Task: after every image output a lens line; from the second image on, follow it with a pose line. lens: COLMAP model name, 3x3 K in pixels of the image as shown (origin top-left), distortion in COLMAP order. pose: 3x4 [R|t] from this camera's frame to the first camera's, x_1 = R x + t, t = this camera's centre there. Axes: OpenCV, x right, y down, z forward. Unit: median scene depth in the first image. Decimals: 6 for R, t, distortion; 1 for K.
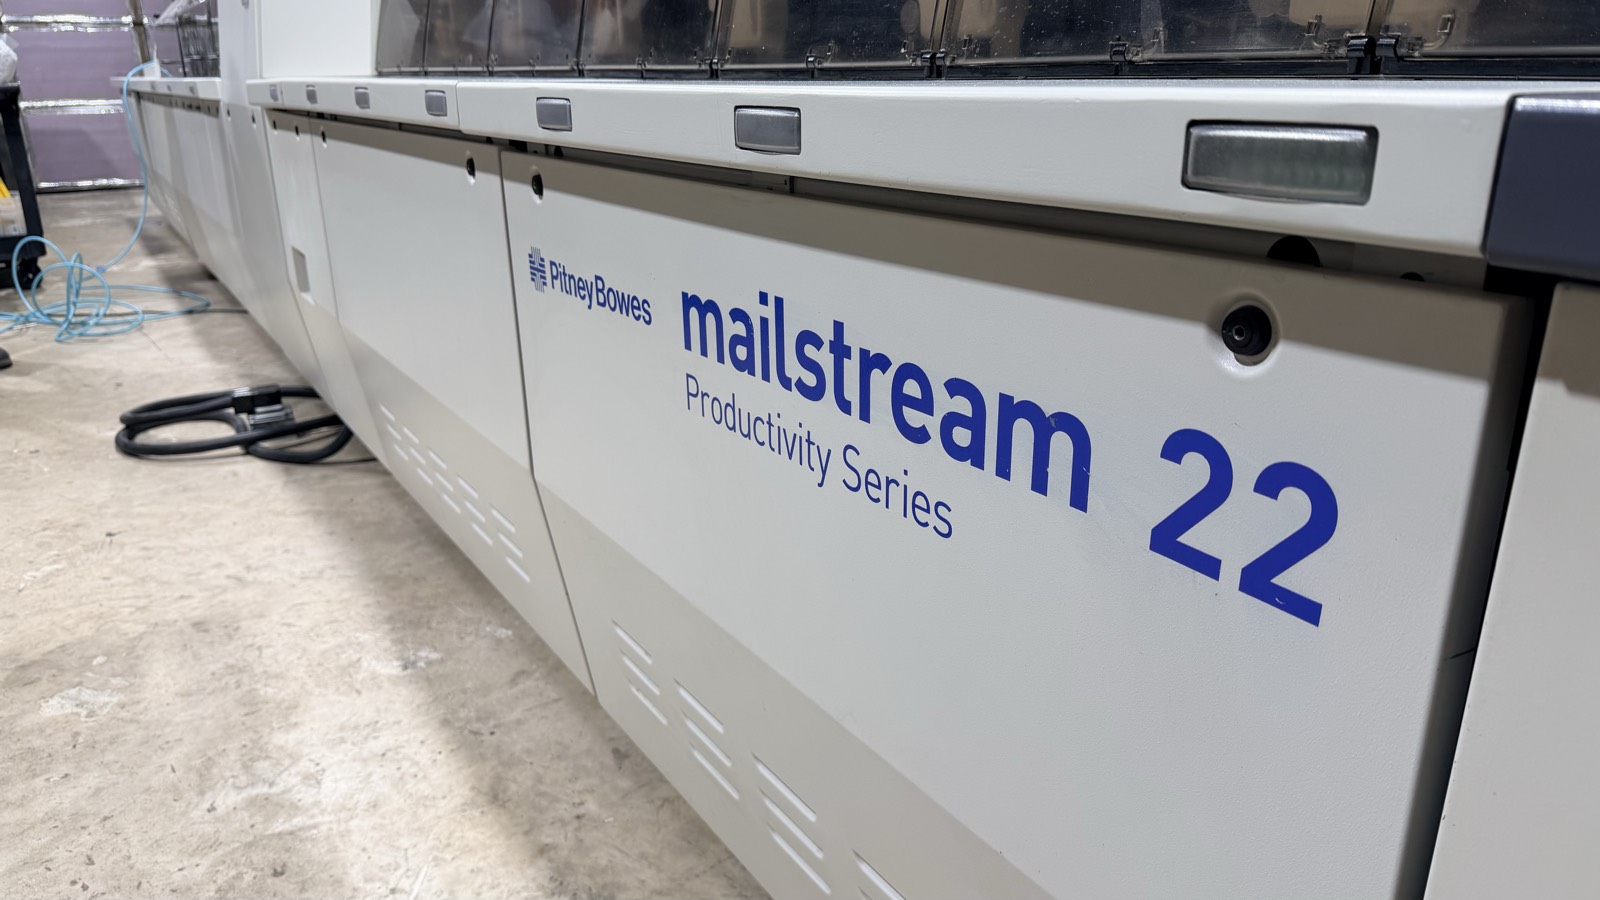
lens RADIAL K [[1134.9, 0, 792.7], [0, 1134.9, 450.4], [0, 0, 1]] dist [0.050500, -0.068345]
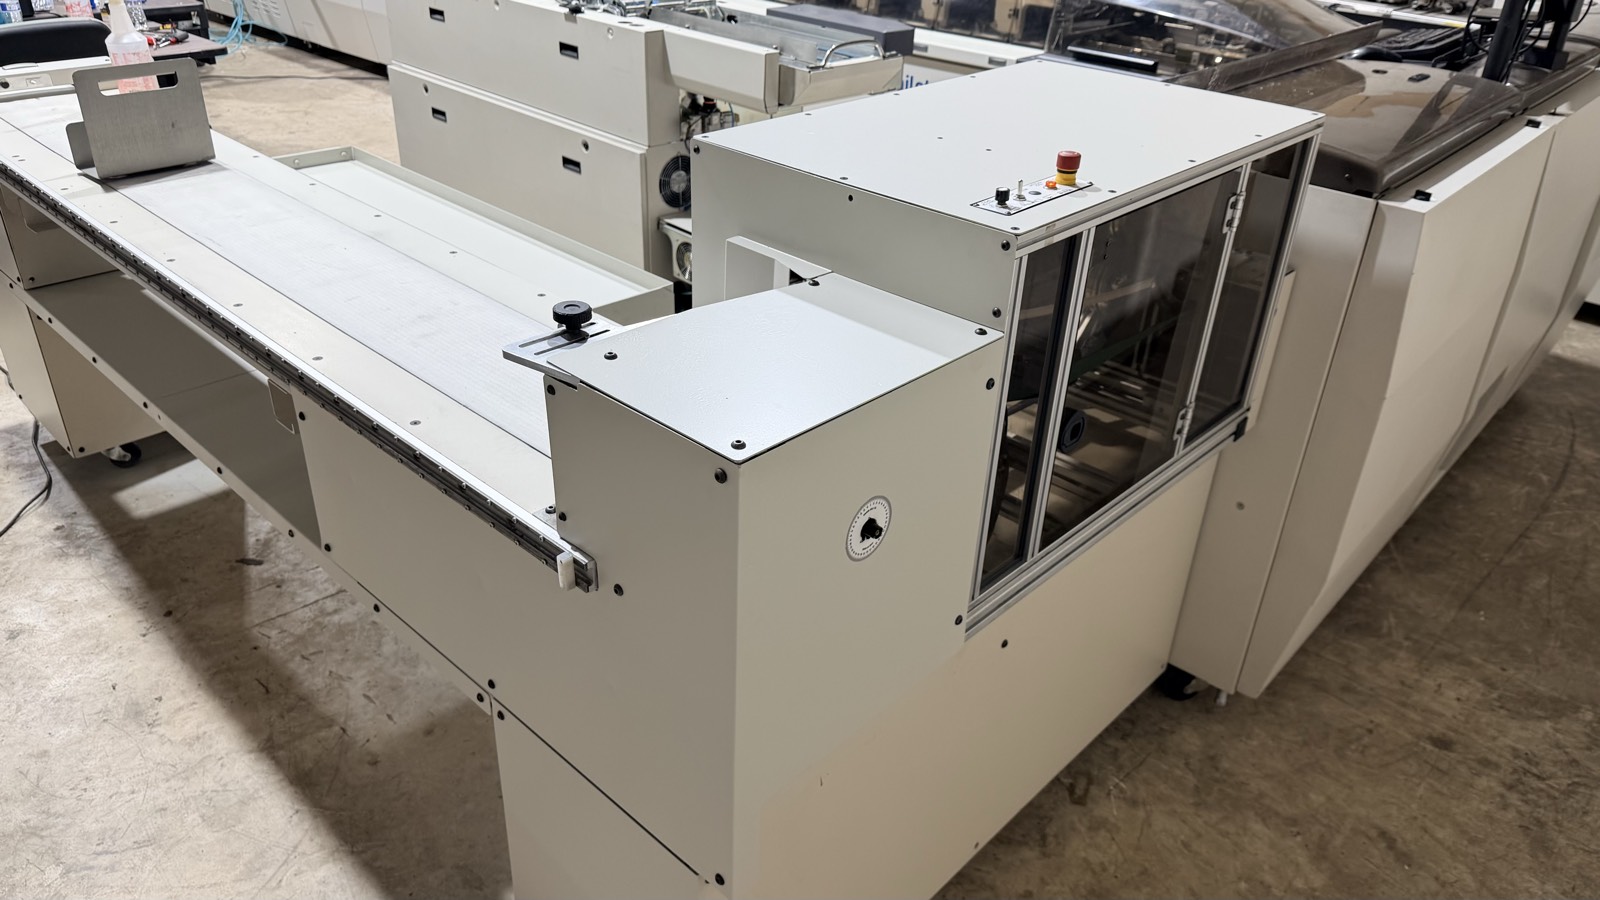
lens RADIAL K [[1134.9, 0, 809.9], [0, 1134.9, 445.2], [0, 0, 1]] dist [0.050500, -0.068345]
pose [[0.962200, -0.086509, 0.258239, -1.493722], [0.036612, 0.980690, 0.192111, 0.390262], [-0.269872, -0.175395, 0.946787, -3.187139]]
